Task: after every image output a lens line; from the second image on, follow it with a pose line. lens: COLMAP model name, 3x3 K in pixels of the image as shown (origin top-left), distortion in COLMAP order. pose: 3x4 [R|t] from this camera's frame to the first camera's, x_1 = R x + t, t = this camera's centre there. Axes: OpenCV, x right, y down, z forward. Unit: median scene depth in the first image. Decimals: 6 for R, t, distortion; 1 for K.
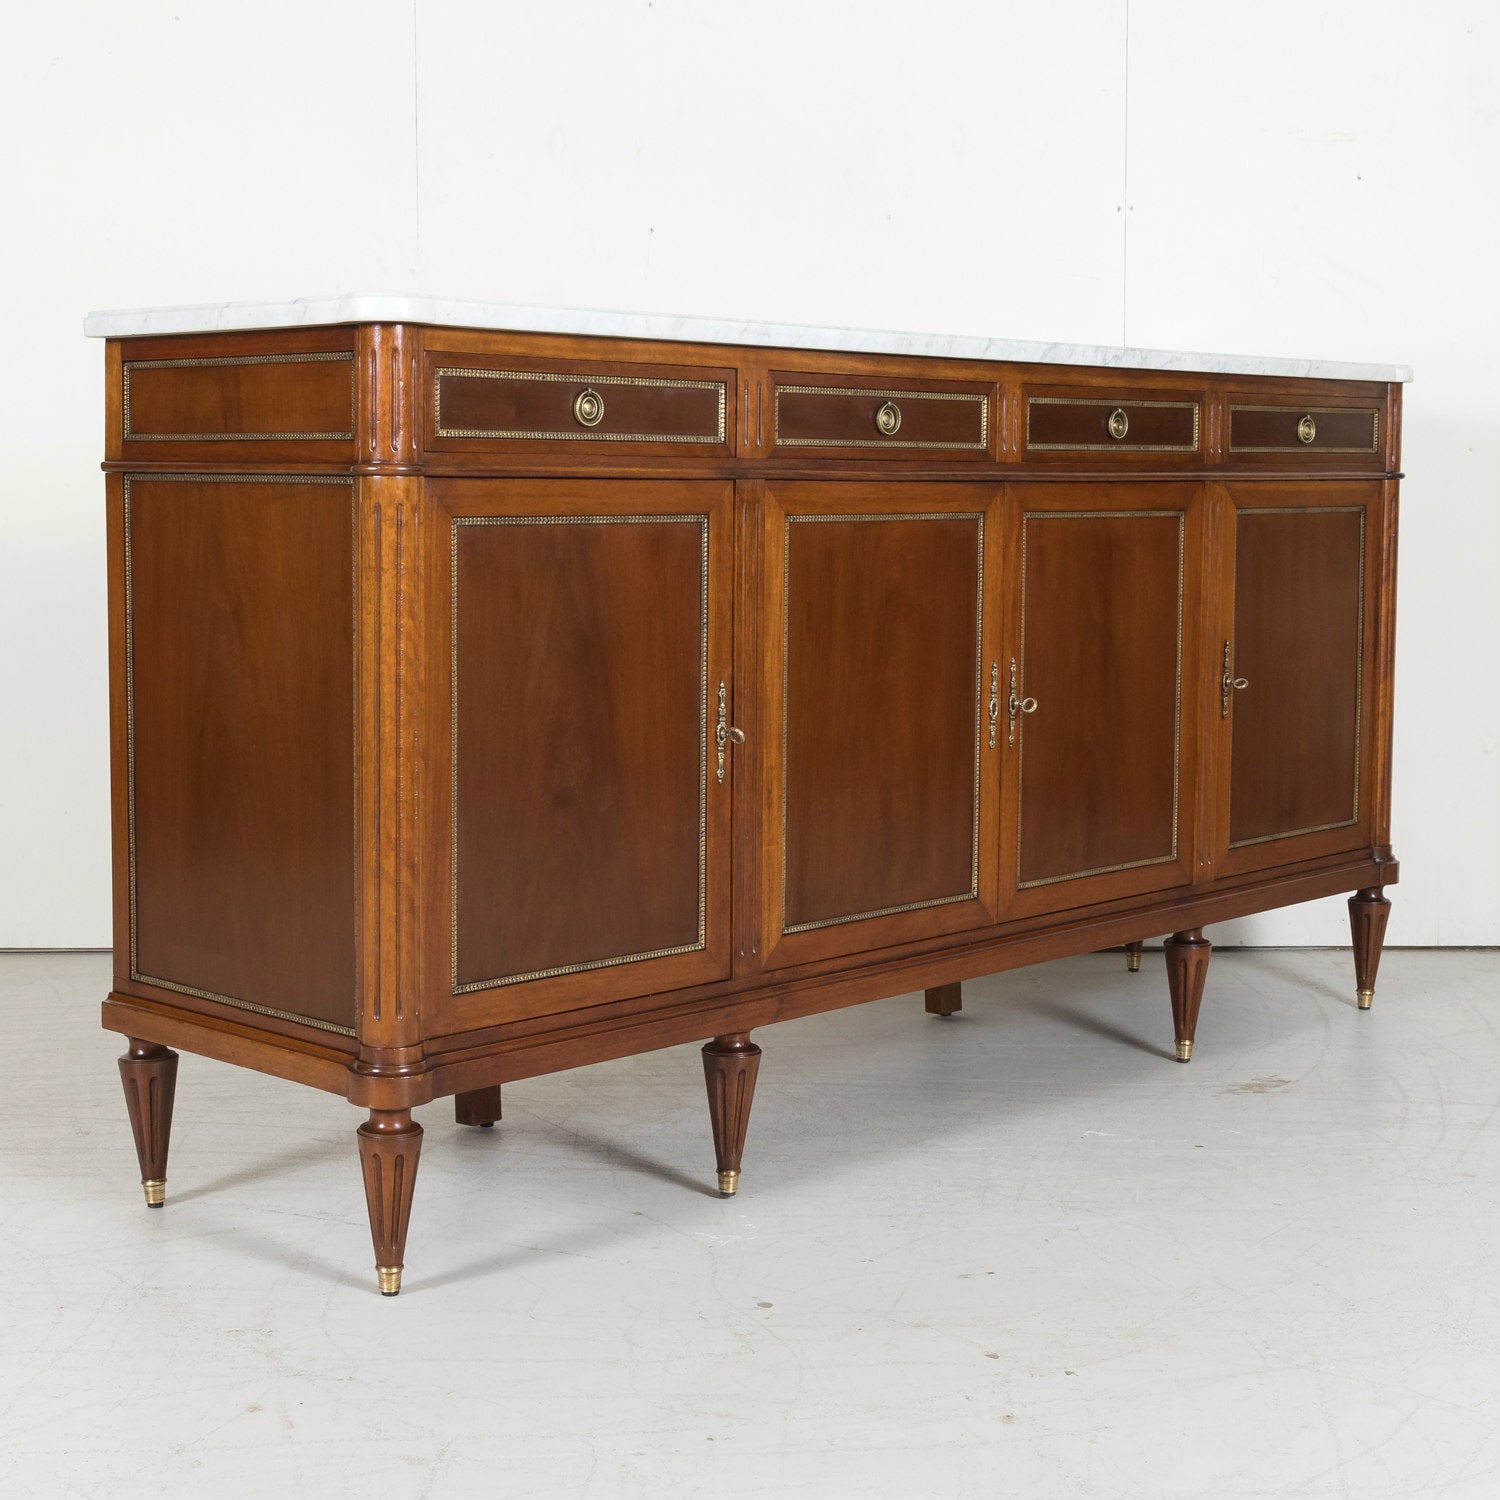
lens RADIAL K [[2533.7, 0, 750.0], [0, 2533.7, 750.0], [0, 0, 1]] dist [-0.009139, 0.032953]
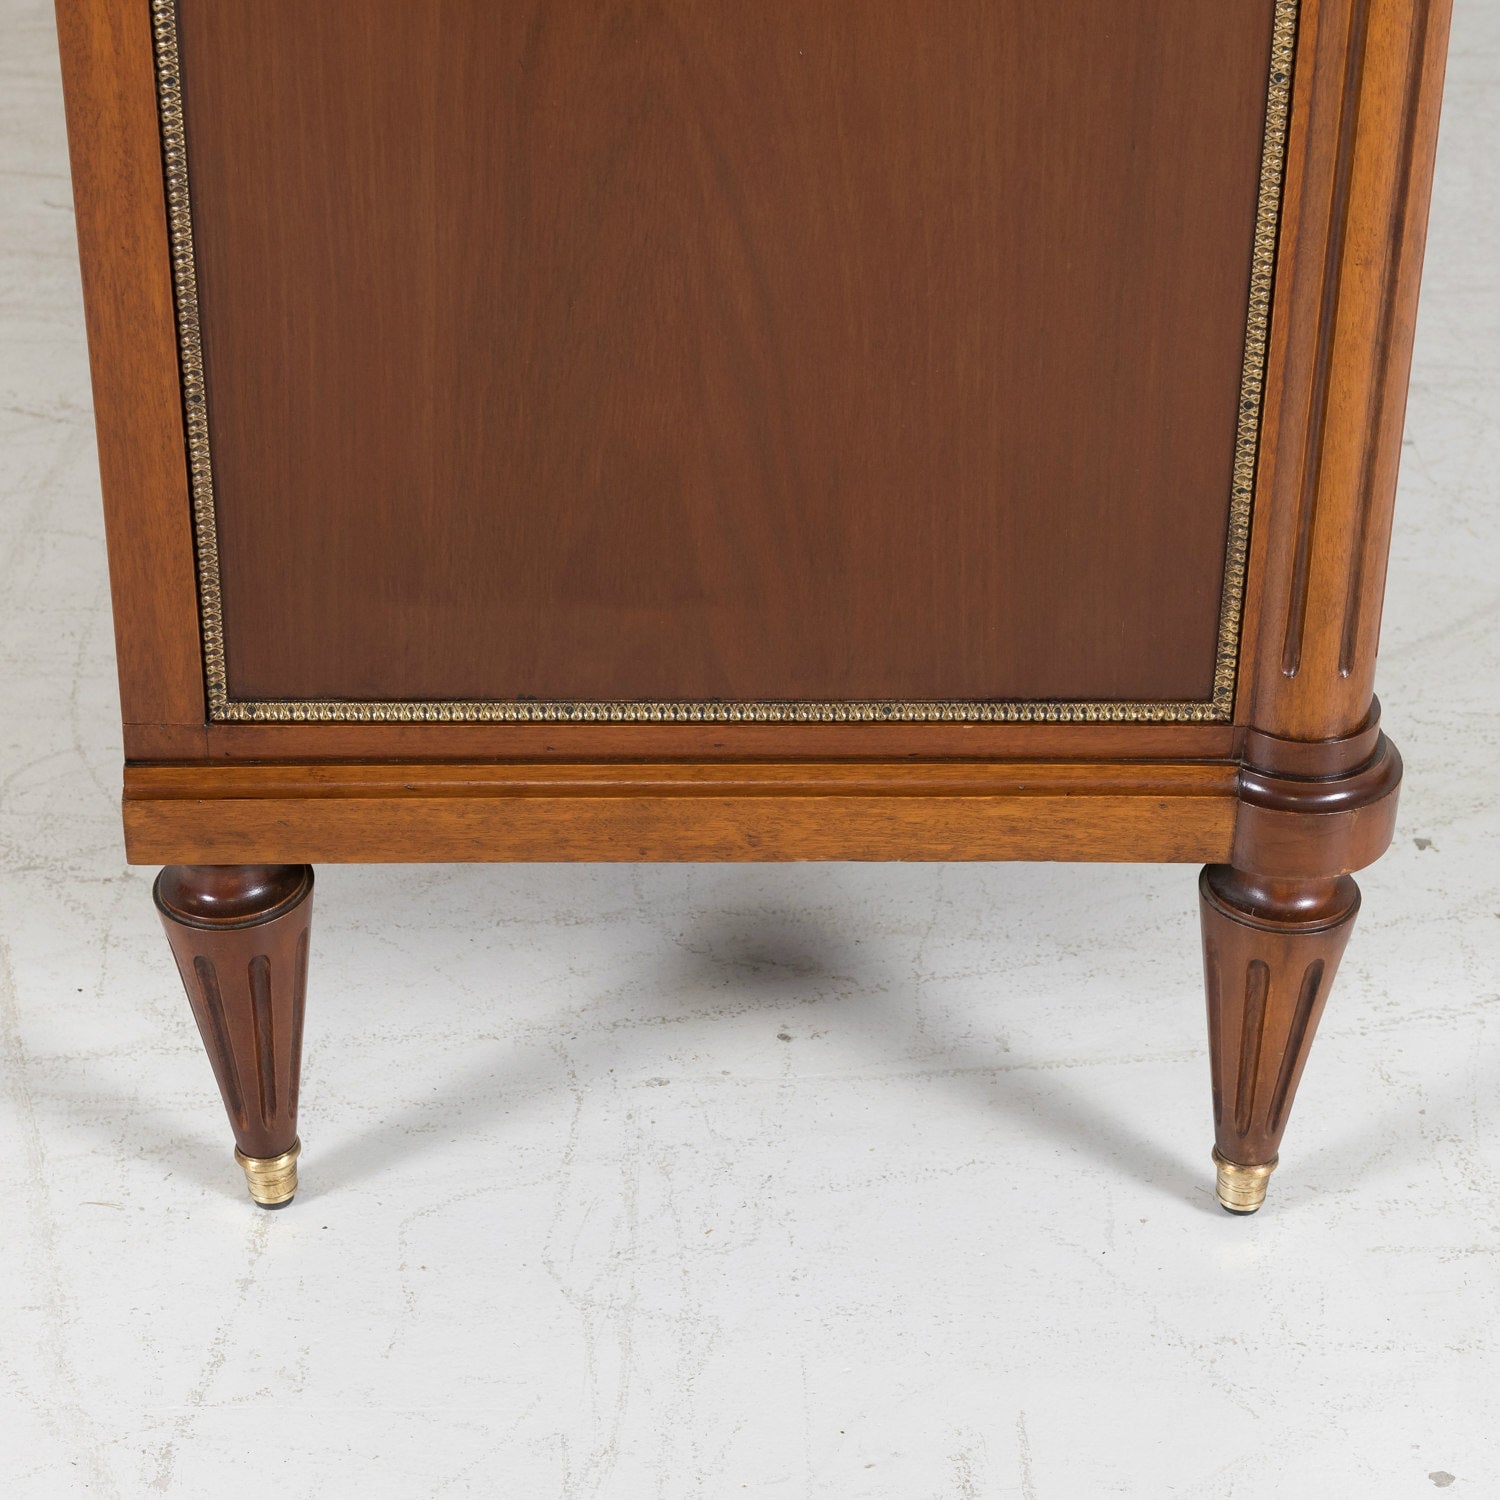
lens RADIAL K [[3526.2, 0, 730.9], [0, 3526.2, 703.5], [0, 0, 1]] dist [0.000580, 0.066587]
pose [[0.720368, -0.367056, 0.588507, -0.484977], [0.075447, 0.884925, 0.459582, -0.135413], [-0.689477, -0.286666, 0.665165, 0.620149]]
